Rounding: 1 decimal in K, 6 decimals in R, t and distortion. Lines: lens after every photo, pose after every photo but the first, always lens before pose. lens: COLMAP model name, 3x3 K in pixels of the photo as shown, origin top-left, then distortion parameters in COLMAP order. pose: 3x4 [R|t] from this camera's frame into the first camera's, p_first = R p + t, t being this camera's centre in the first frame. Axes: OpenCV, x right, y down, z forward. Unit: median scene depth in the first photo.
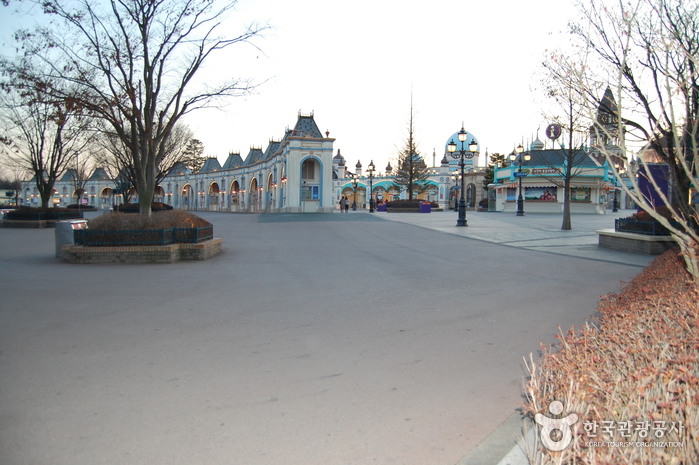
lens RADIAL K [[537.1, 0, 349.4], [0, 537.1, 234.0], [0, 0, 1]] dist [-0.064598, -0.003285]
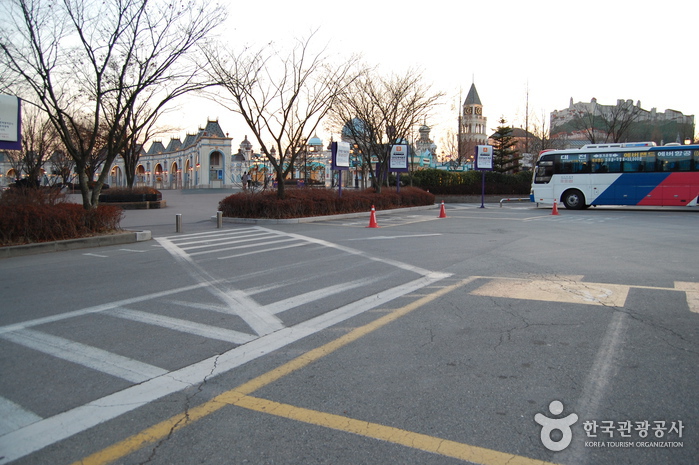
lens RADIAL K [[537.1, 0, 349.6], [0, 537.1, 228.7], [0, 0, 1]] dist [-0.064598, -0.003285]
pose [[0.988621, -0.015739, 0.149604, 0.053824], [0.010927, 0.999398, 0.032928, 0.021701], [-0.150032, -0.030918, 0.988198, -0.408999]]
